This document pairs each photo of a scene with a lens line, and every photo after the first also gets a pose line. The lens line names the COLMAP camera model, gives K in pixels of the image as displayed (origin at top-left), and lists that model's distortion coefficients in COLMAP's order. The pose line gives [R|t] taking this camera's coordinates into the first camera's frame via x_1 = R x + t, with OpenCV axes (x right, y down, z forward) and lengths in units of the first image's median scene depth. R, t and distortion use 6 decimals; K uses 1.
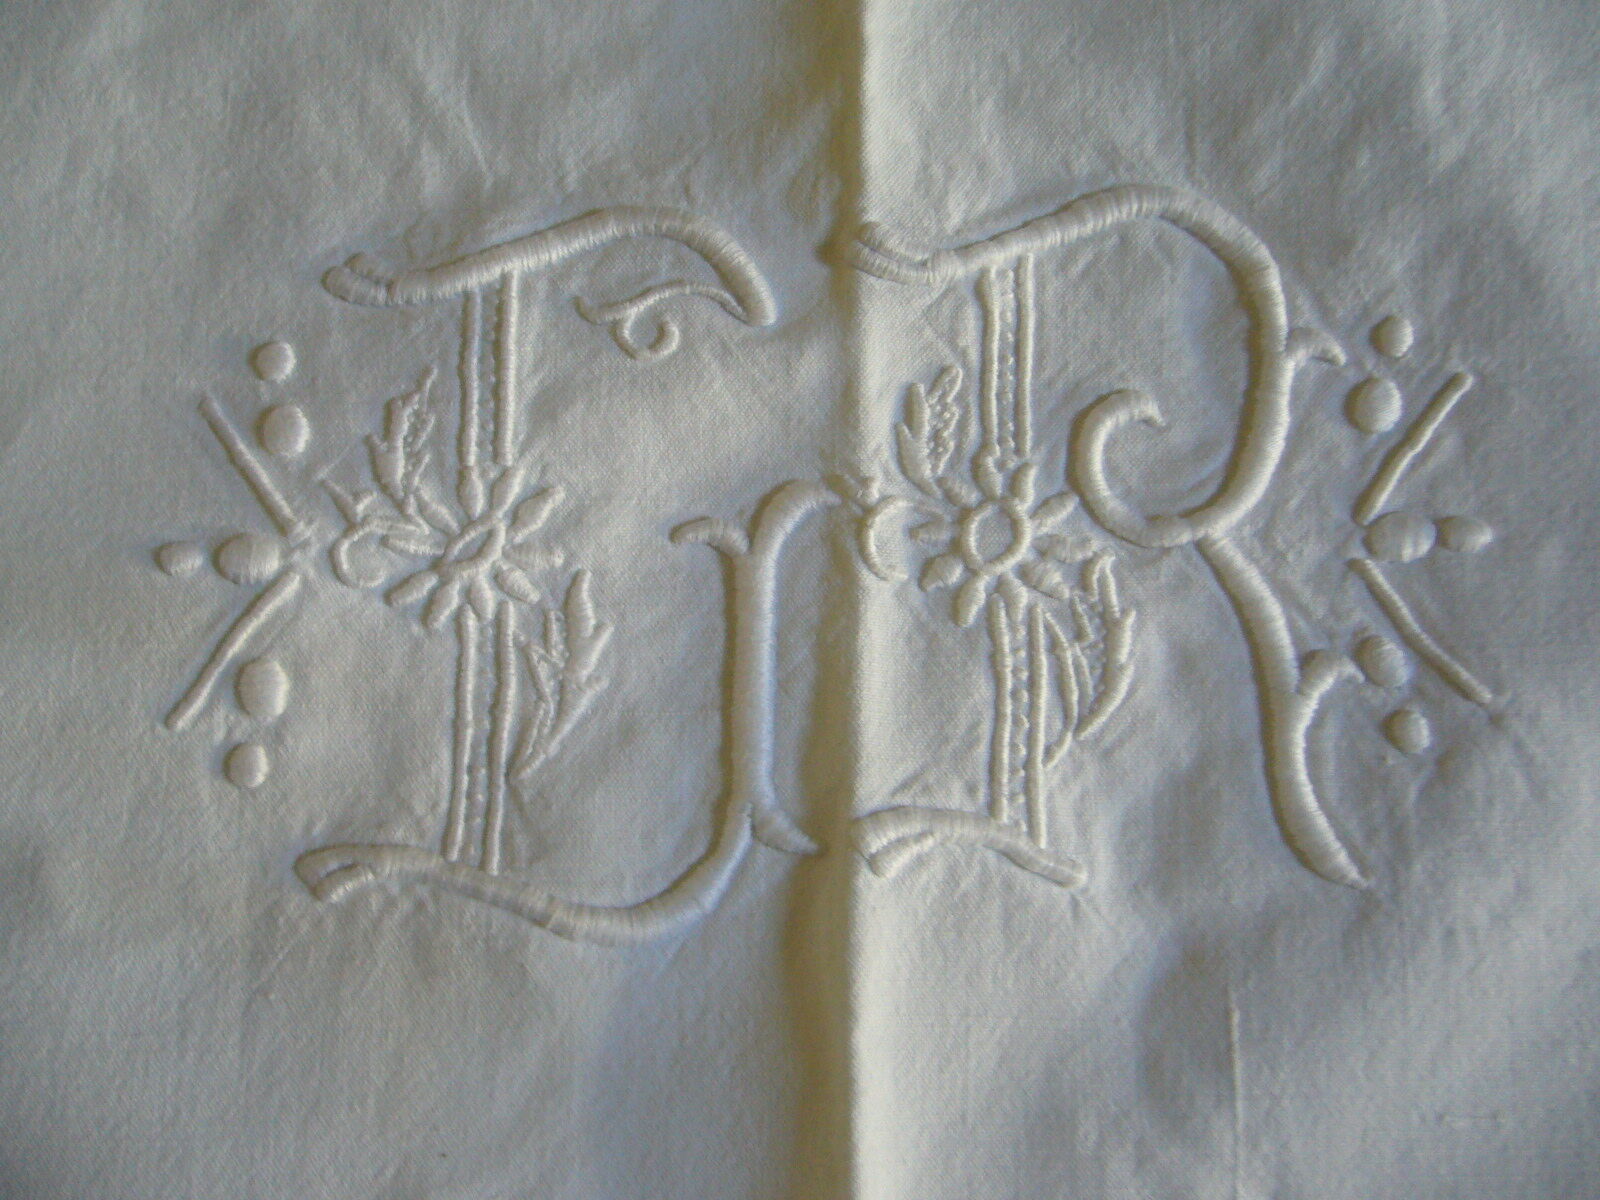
lens RADIAL K [[1645.3, 0, 800.0], [0, 1645.3, 600.0], [0, 0, 1]] dist [-0.073321, -0.004899]
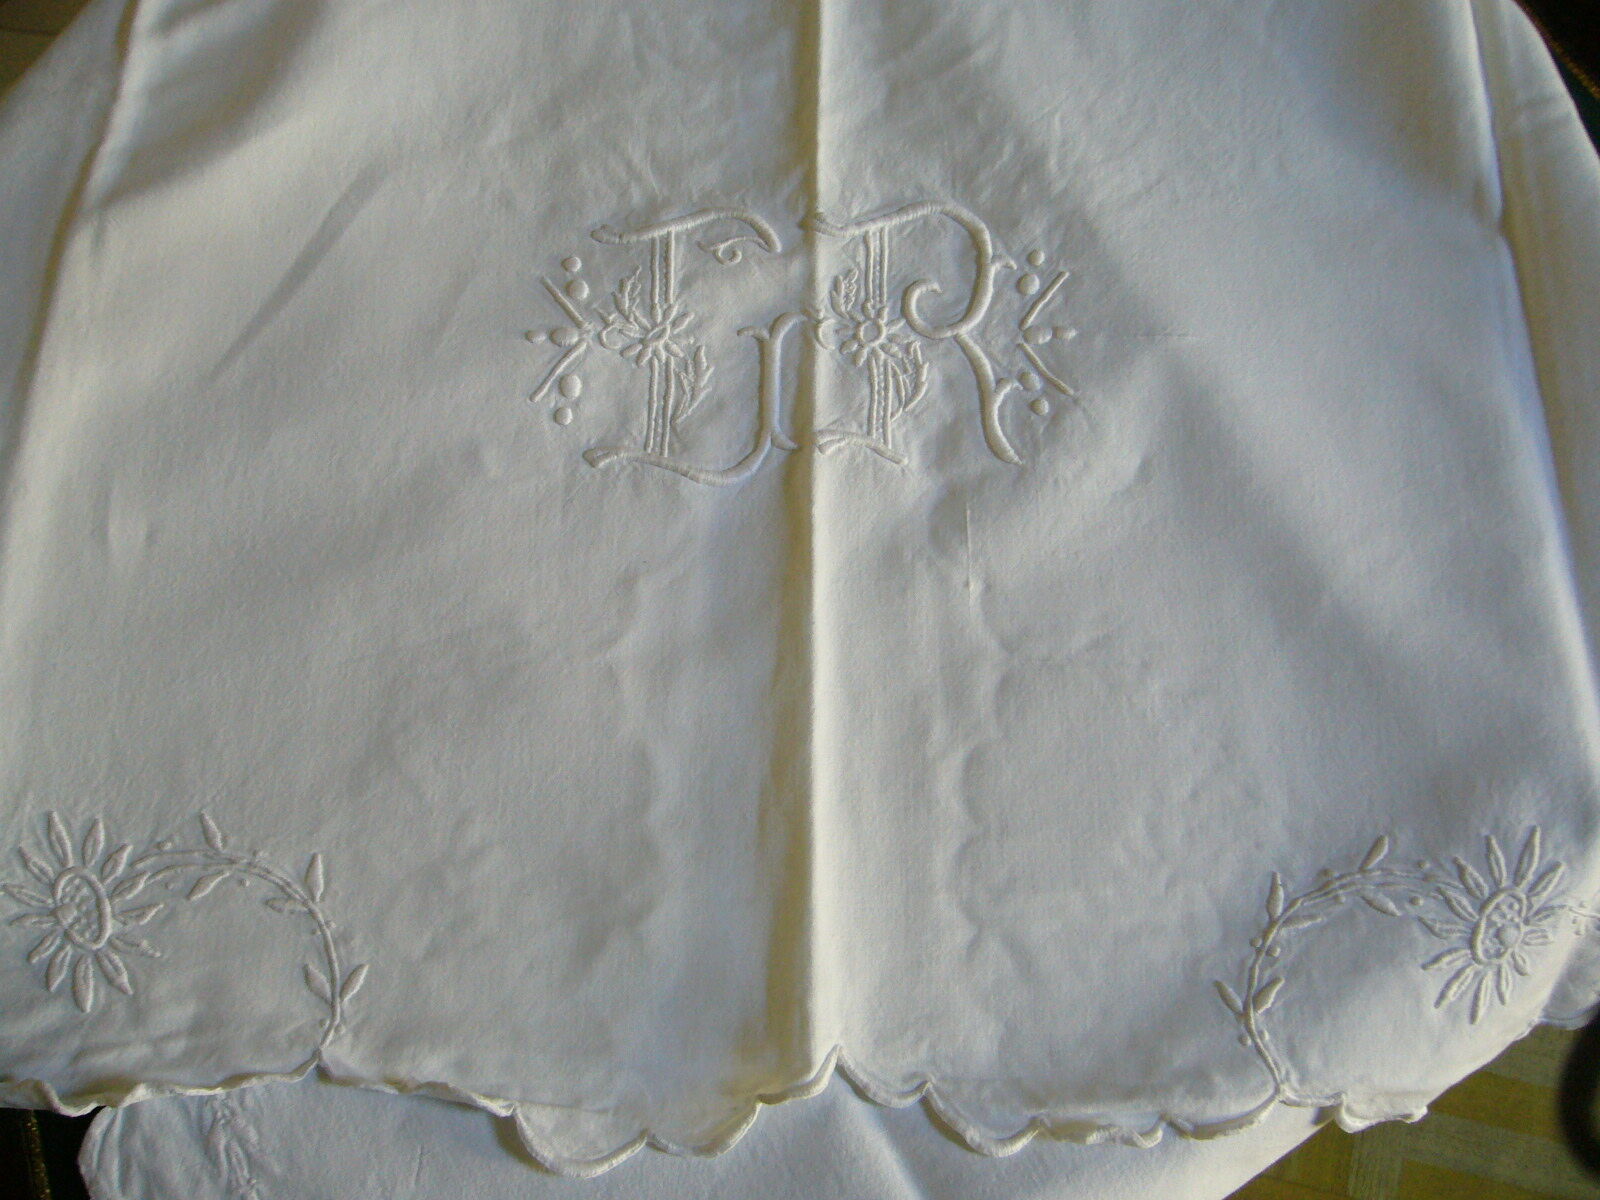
lens RADIAL K [[1645.3, 0, 800.0], [0, 1645.3, 600.0], [0, 0, 1]] dist [-0.073321, -0.004899]
pose [[0.999816, 0.004762, 0.018596, -0.029981], [-0.001992, 0.989250, -0.146220, 0.711536], [-0.019092, 0.146156, 0.989077, -1.353761]]
